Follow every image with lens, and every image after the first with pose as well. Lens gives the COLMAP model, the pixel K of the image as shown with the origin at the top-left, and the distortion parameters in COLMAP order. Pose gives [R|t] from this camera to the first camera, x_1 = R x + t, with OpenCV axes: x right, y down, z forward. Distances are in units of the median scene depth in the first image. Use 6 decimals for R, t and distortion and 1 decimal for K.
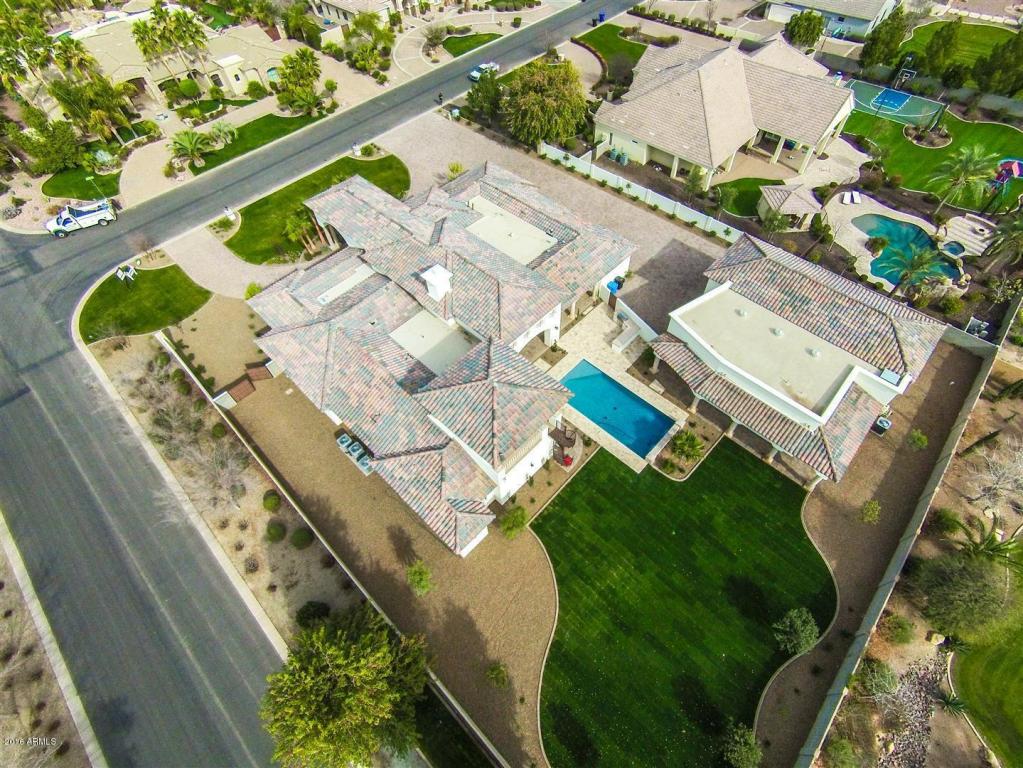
lens RADIAL K [[493.4, 0, 525.1], [0, 493.4, 376.7], [0, 0, 1]] dist [-0.026592, 0.018010]
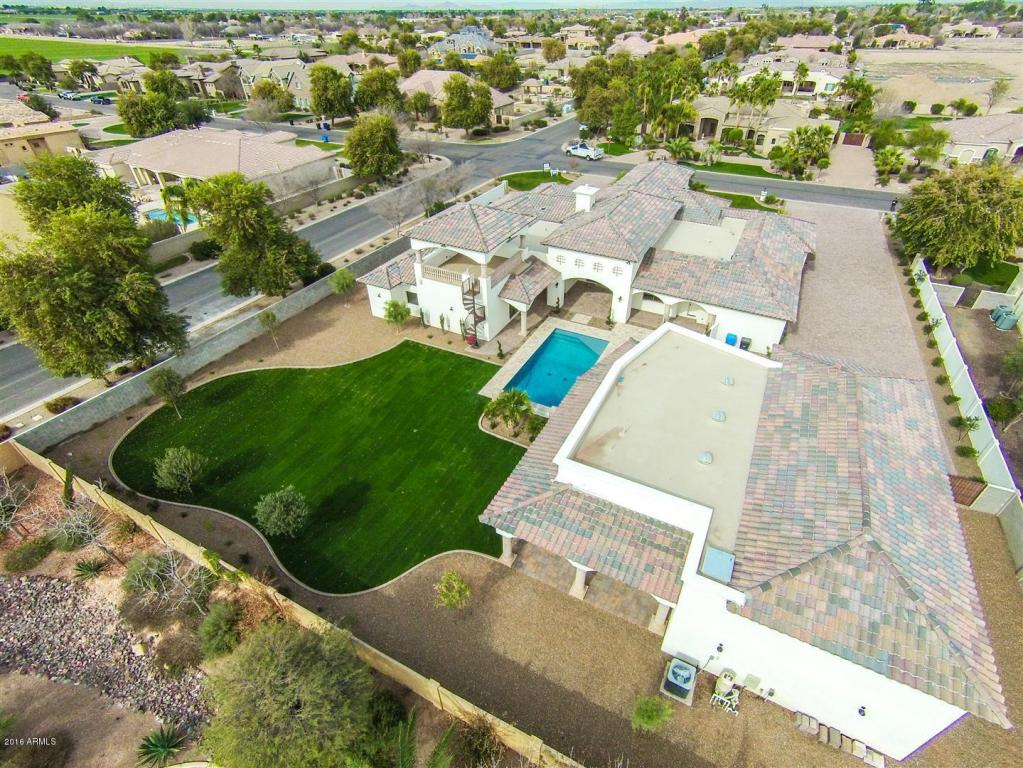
lens RADIAL K [[493.4, 0, 530.6], [0, 493.4, 381.3], [0, 0, 1]] dist [-0.026592, 0.018010]
pose [[0.287094, 0.590171, -0.754503, 0.805183], [-0.775143, 0.605902, 0.178987, -0.043865], [0.562788, 0.533461, 0.631418, 0.425284]]
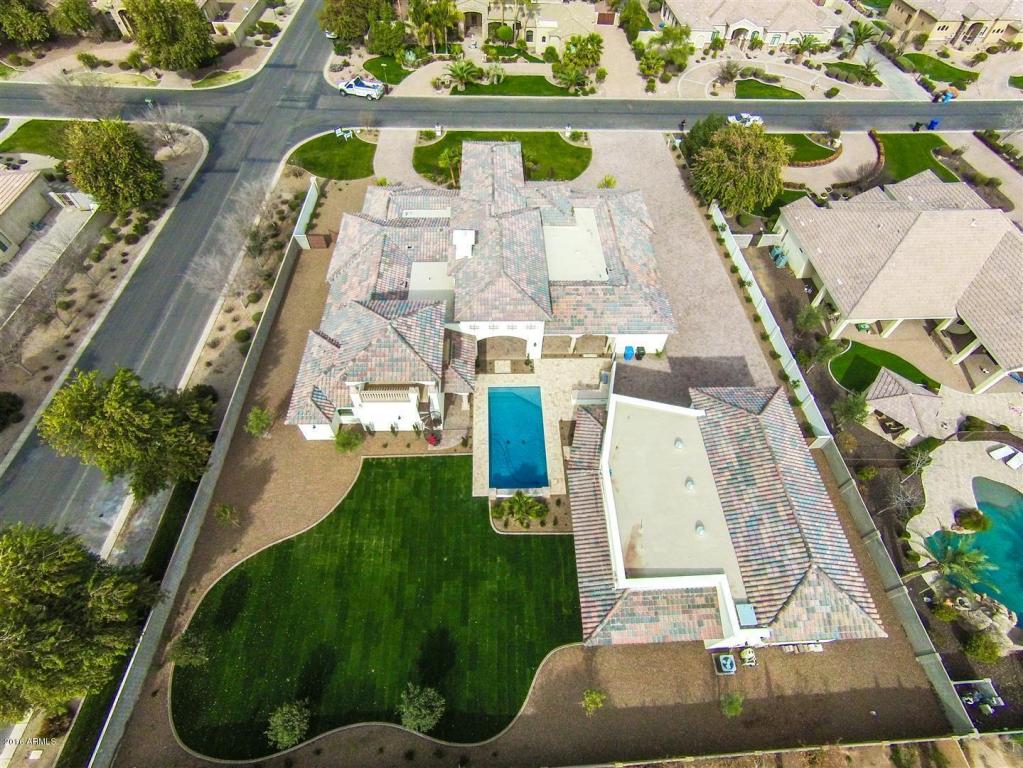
lens RADIAL K [[493.4, 0, 525.7], [0, 493.4, 375.0], [0, 0, 1]] dist [-0.026592, 0.018010]
pose [[0.715815, 0.588433, -0.375974, 0.475569], [-0.594743, 0.795890, 0.113311, -0.156937], [0.365910, 0.142498, 0.919676, 0.074323]]
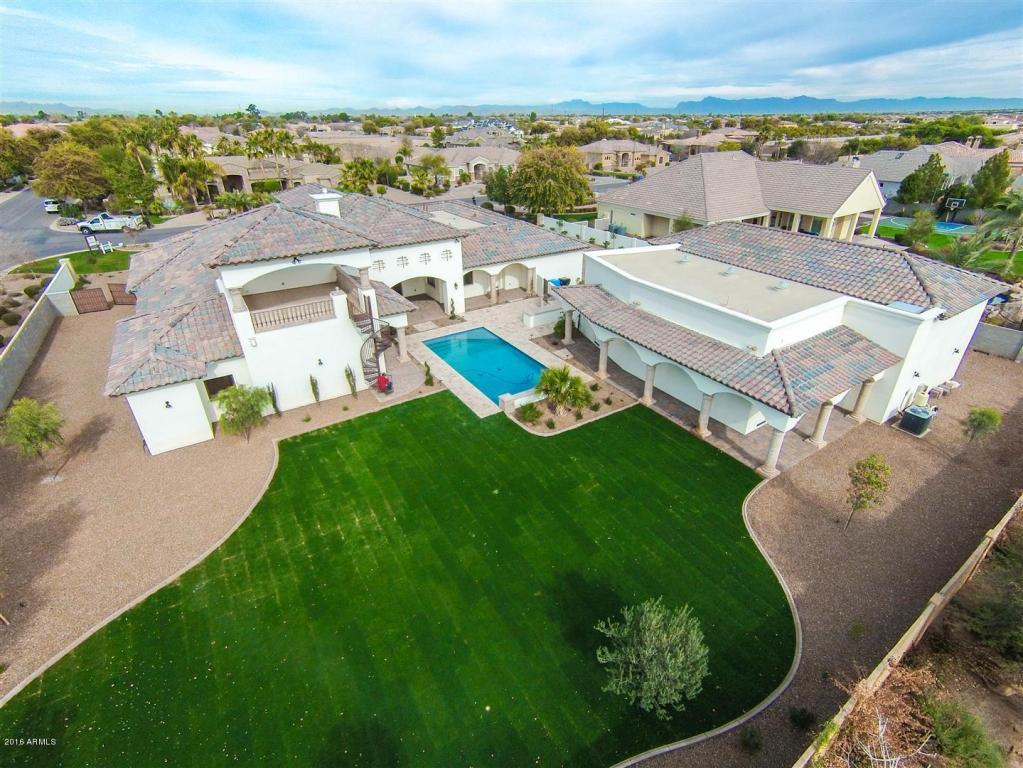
lens RADIAL K [[493.4, 0, 524.2], [0, 493.4, 380.5], [0, 0, 1]] dist [-0.026592, 0.018010]
pose [[0.972808, 0.118944, -0.198737, 0.355553], [-0.192954, 0.890822, -0.411345, 0.355714], [0.128112, 0.438507, 0.889550, 0.373253]]
